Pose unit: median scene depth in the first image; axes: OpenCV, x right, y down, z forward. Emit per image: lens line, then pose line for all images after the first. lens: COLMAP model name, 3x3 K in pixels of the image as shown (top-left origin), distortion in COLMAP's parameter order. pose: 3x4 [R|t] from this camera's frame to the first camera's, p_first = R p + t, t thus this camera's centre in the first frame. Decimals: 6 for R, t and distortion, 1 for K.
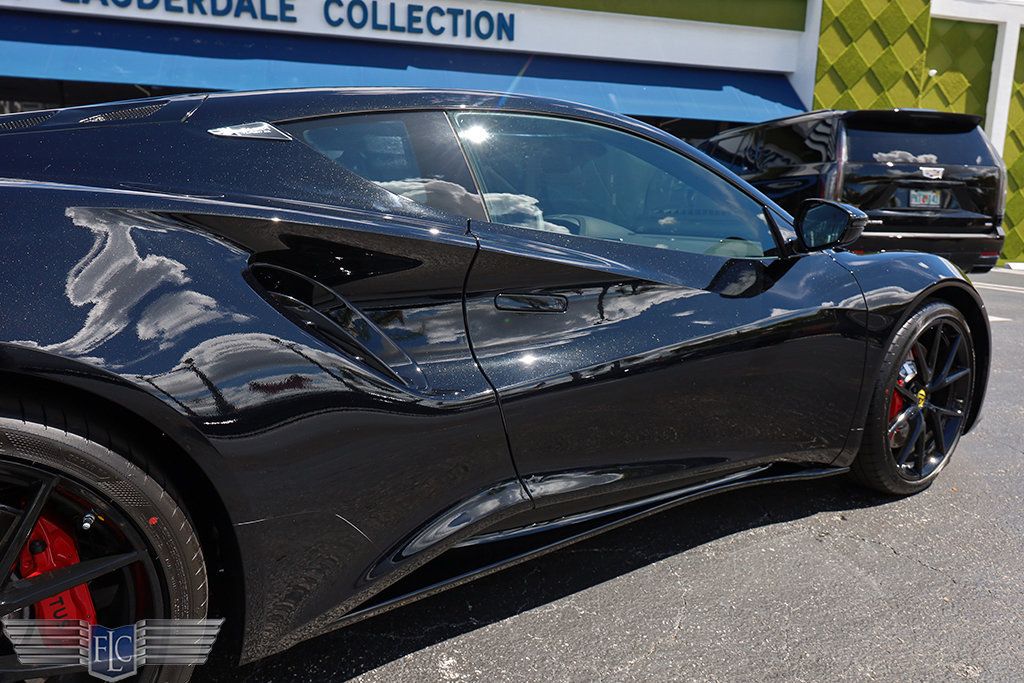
lens RADIAL K [[704.1, 0, 512.0], [0, 704.1, 341.5], [0, 0, 1]] dist [0.004423, 0.001216]
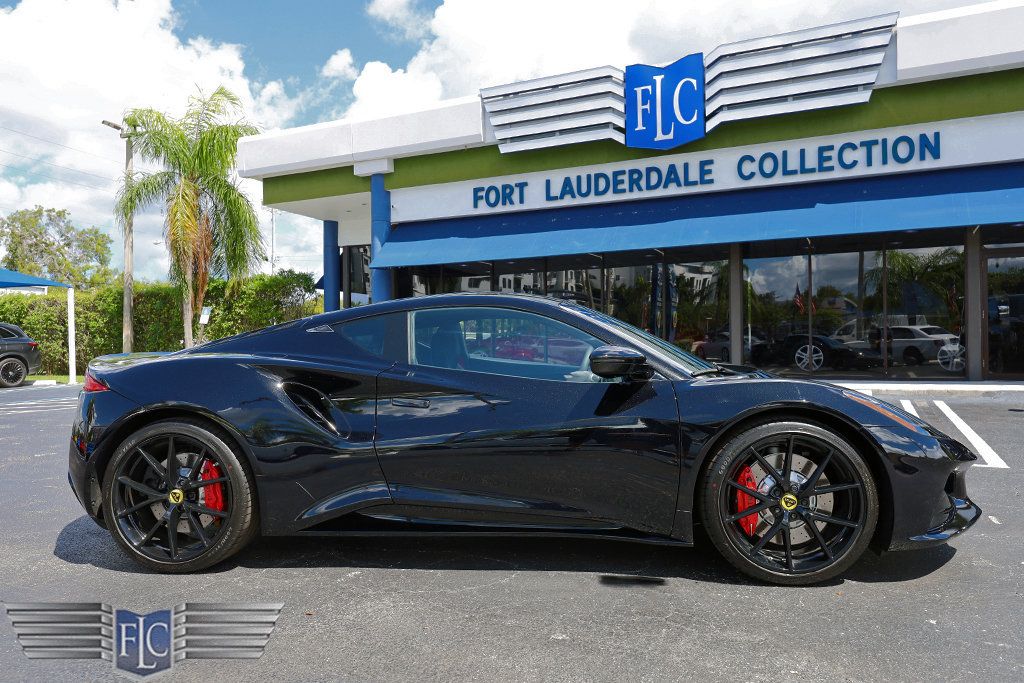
lens RADIAL K [[731.7, 0, 512.0], [0, 731.7, 341.5], [0, 0, 1]] dist [-0.000452, -0.000877]
pose [[0.758383, -0.033645, -0.650941, 0.207148], [-0.084594, 0.985140, -0.149476, 0.007316], [0.646297, 0.168426, 0.744267, -0.054211]]
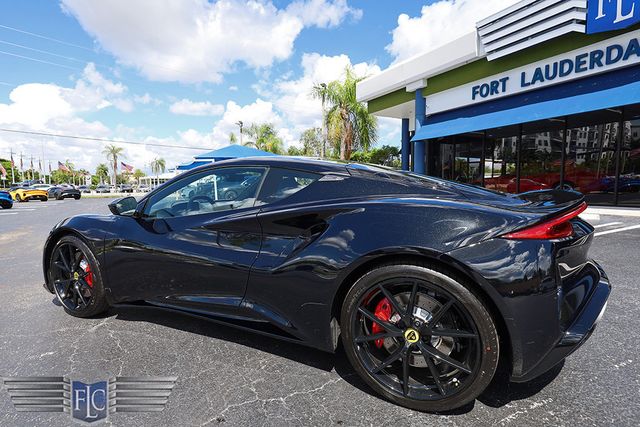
lens RADIAL K [[332.5, 0, 306.2], [0, 332.5, 211.8], [0, 0, 1]] dist [0.003078, -0.000150]
pose [[0.211423, 0.055499, -0.975818, 0.185174], [-0.146855, 0.988856, 0.024422, -0.043988], [0.966299, 0.138141, 0.217218, 0.202150]]
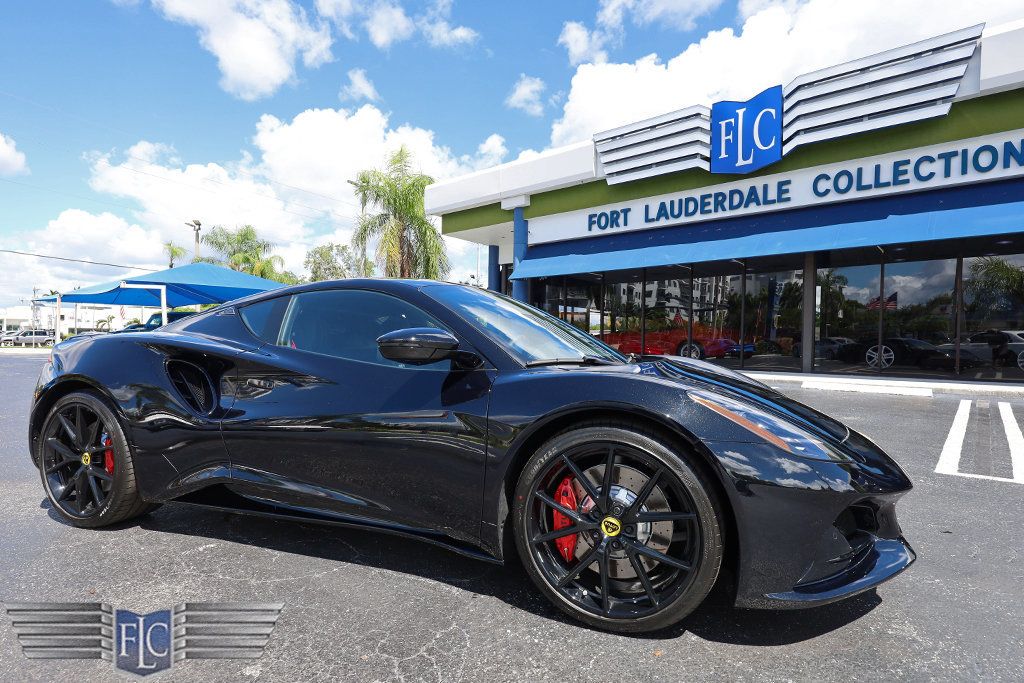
lens RADIAL K [[535.7, 0, 525.4], [0, 535.7, 353.0], [0, 0, 1]] dist [-0.002546, 0.001556]
pose [[0.572252, 0.002273, -0.820074, 0.221024], [-0.138826, 0.985832, -0.094141, -0.013680], [0.808242, 0.167720, 0.564460, 0.090409]]
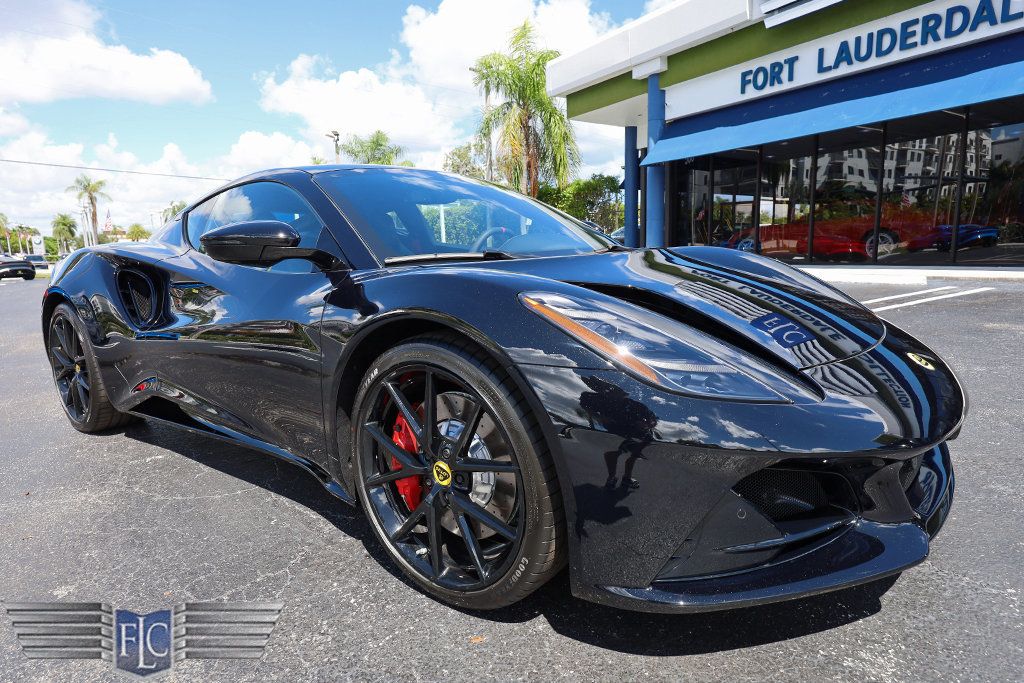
lens RADIAL K [[589.7, 0, 511.2], [0, 589.7, 340.0], [0, 0, 1]] dist [0.004848, -0.001376]
pose [[0.302229, 0.118324, -0.945863, 0.231401], [-0.126844, 0.988434, 0.083120, -0.022999], [0.944758, 0.094856, 0.313742, 0.171281]]
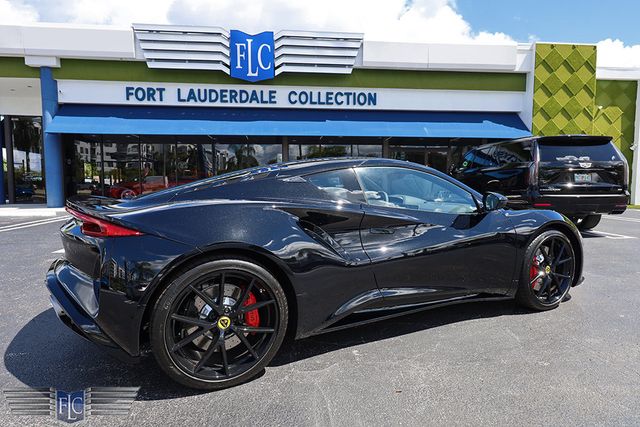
lens RADIAL K [[368.5, 0, 319.5], [0, 368.5, 212.5], [0, 0, 1]] dist [0.004848, -0.001376]
pose [[0.988050, -0.012223, -0.153650, 0.000793], [-0.003506, 0.994810, -0.101687, 0.003449], [0.154095, 0.101011, 0.982879, -0.075619]]
